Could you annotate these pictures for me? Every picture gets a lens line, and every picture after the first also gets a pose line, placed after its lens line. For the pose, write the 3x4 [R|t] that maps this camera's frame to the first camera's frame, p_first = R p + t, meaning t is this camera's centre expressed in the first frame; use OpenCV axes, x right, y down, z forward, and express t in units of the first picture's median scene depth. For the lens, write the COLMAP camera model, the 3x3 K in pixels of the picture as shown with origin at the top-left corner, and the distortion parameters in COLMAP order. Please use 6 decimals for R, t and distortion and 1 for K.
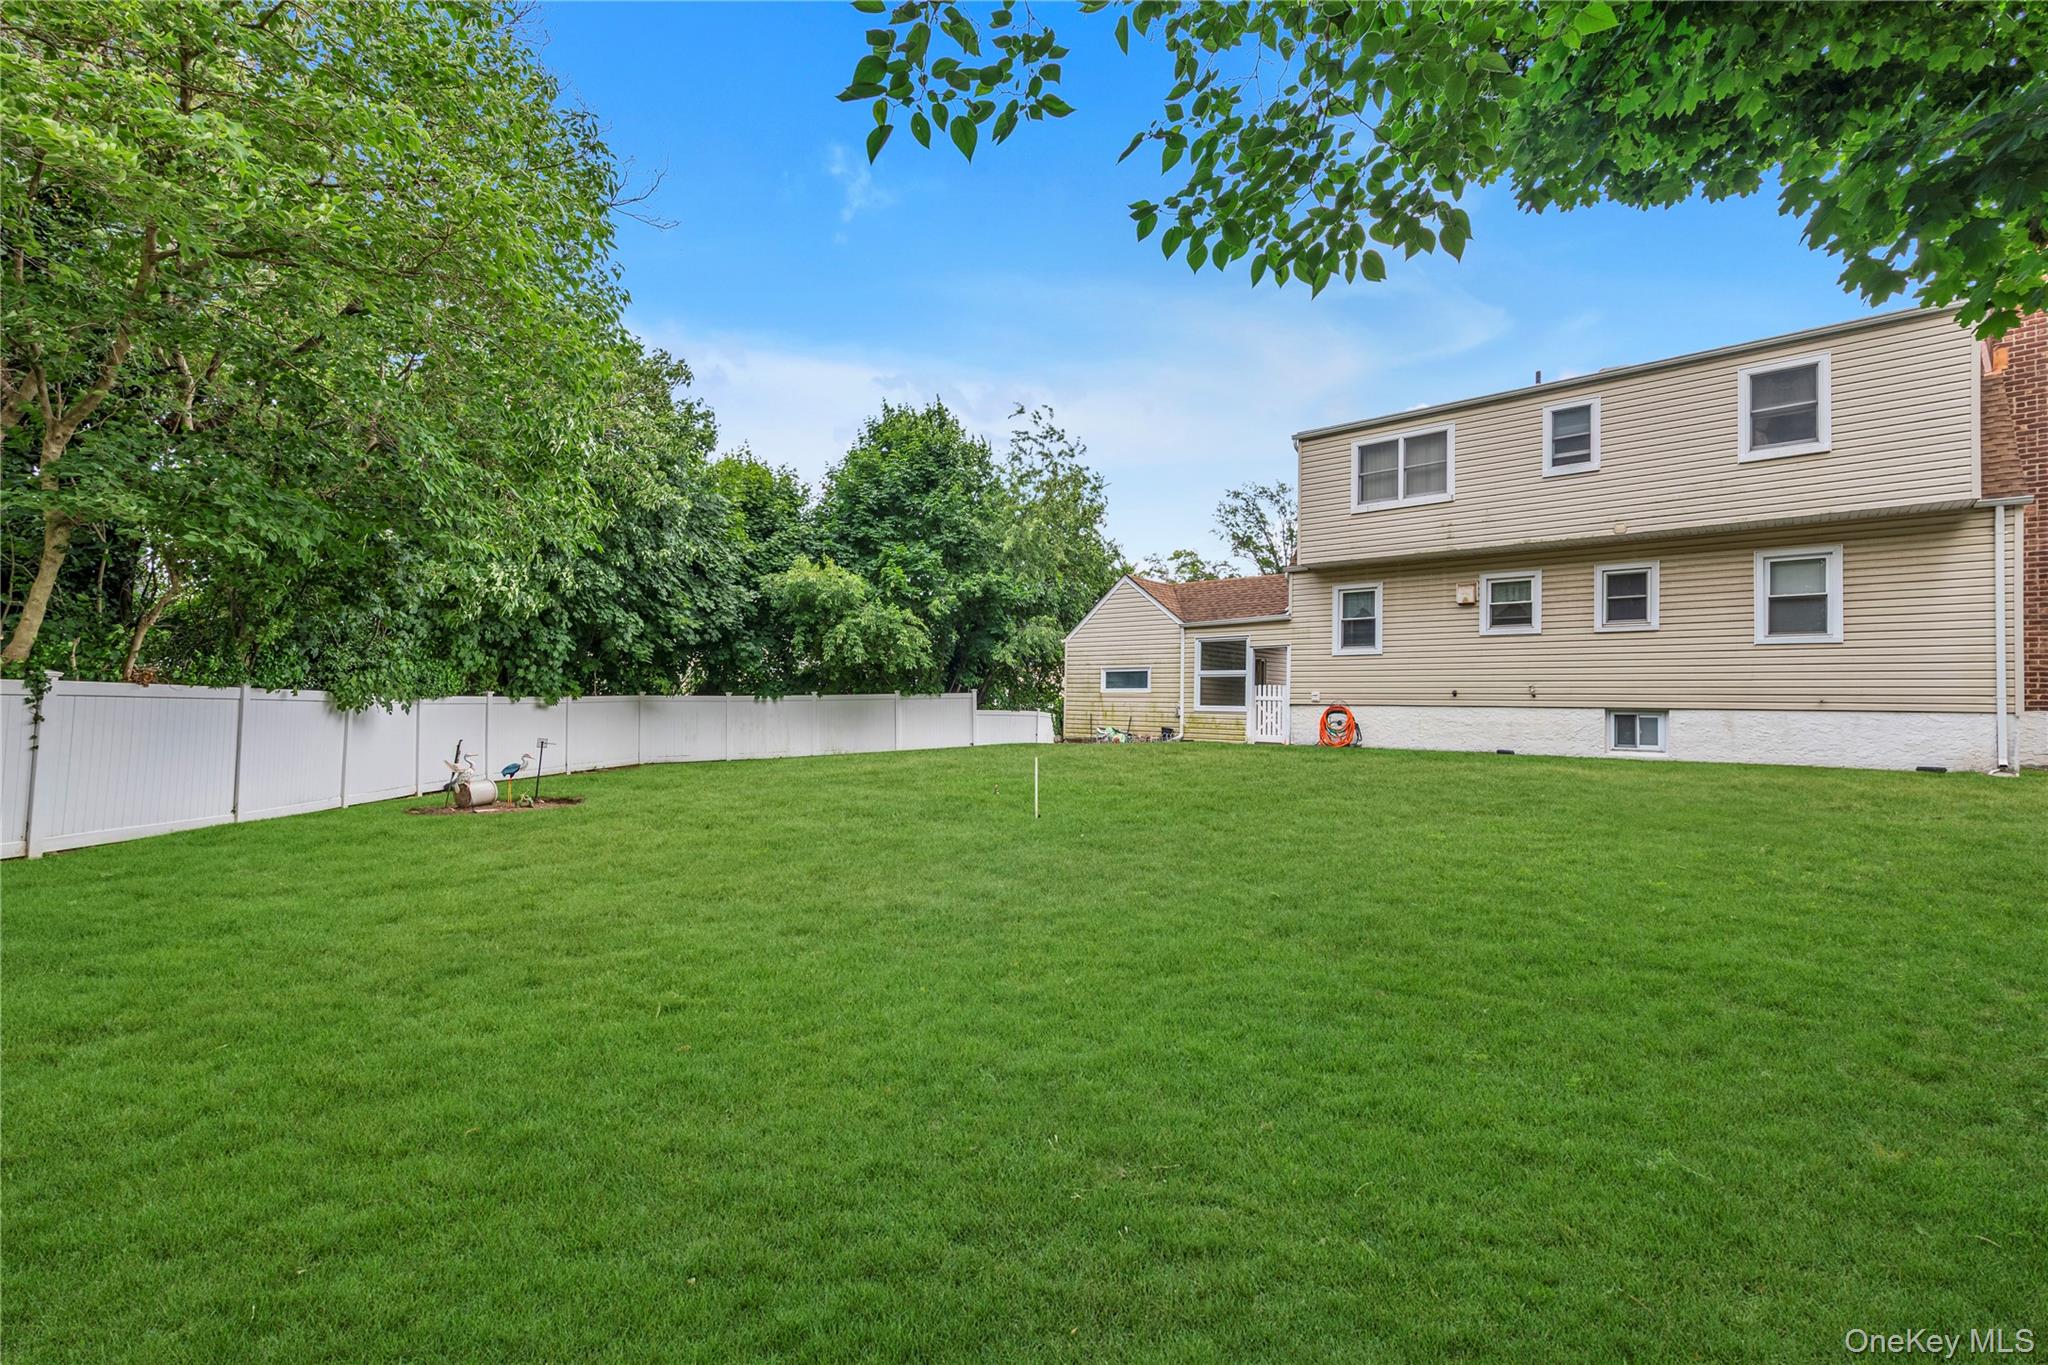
lens RADIAL K [[887.3, 0, 1025.8], [0, 887.3, 694.2], [0, 0, 1]] dist [-0.002368, -0.000674]
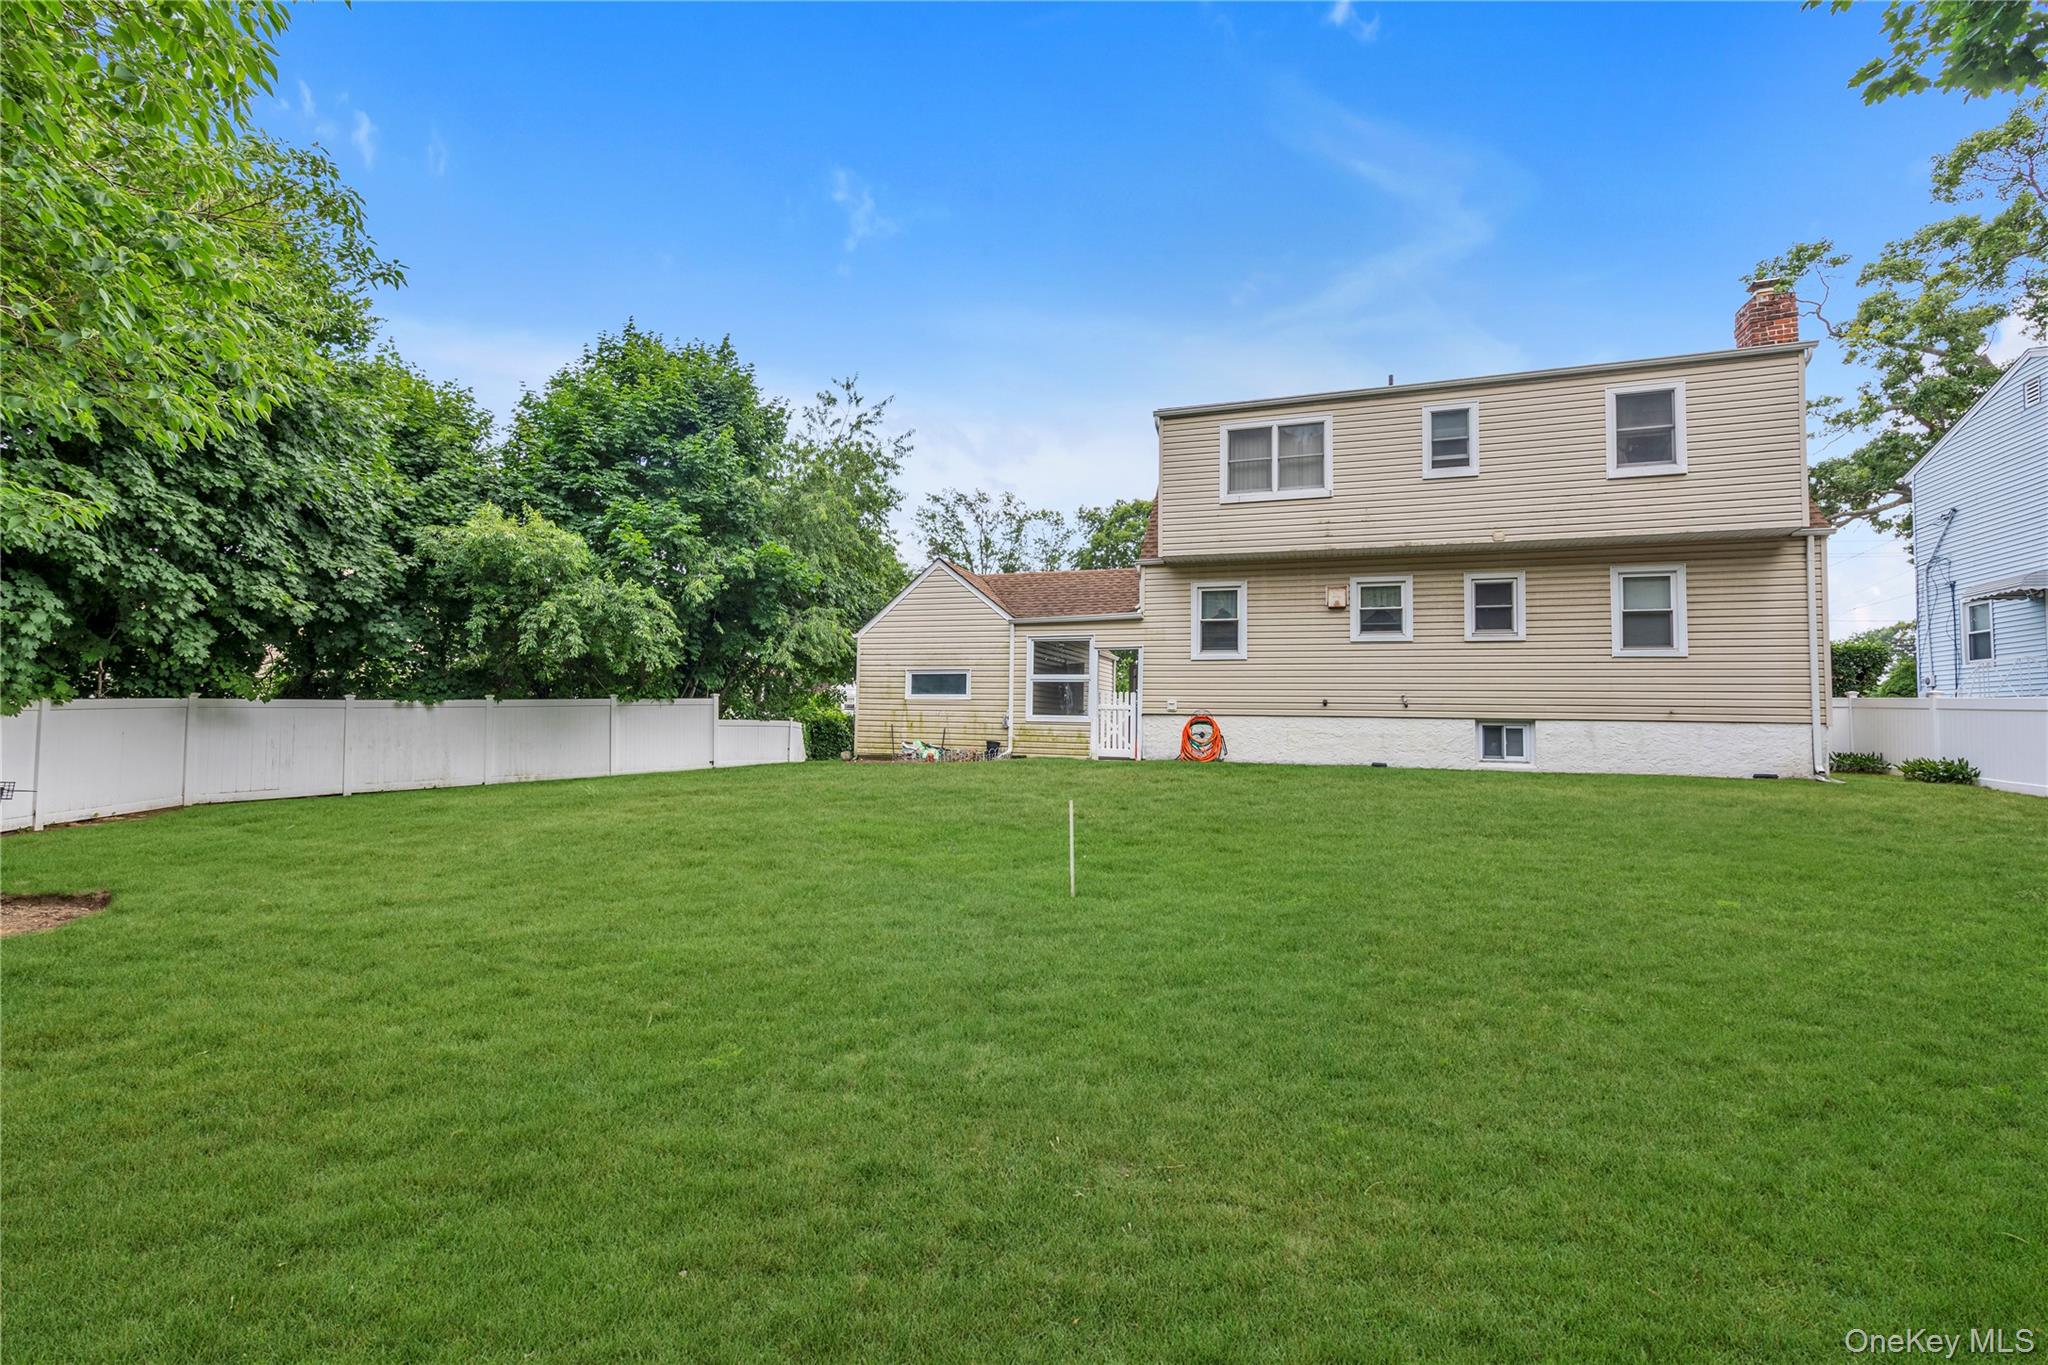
lens RADIAL K [[881.9, 0, 1025.5], [0, 881.9, 673.2], [0, 0, 1]] dist [0.001517, -0.006967]
pose [[0.927916, 0.017845, 0.372362, -0.147521], [-0.006094, 0.999446, -0.032710, 0.000198], [-0.372739, 0.028083, 0.927511, 0.242561]]
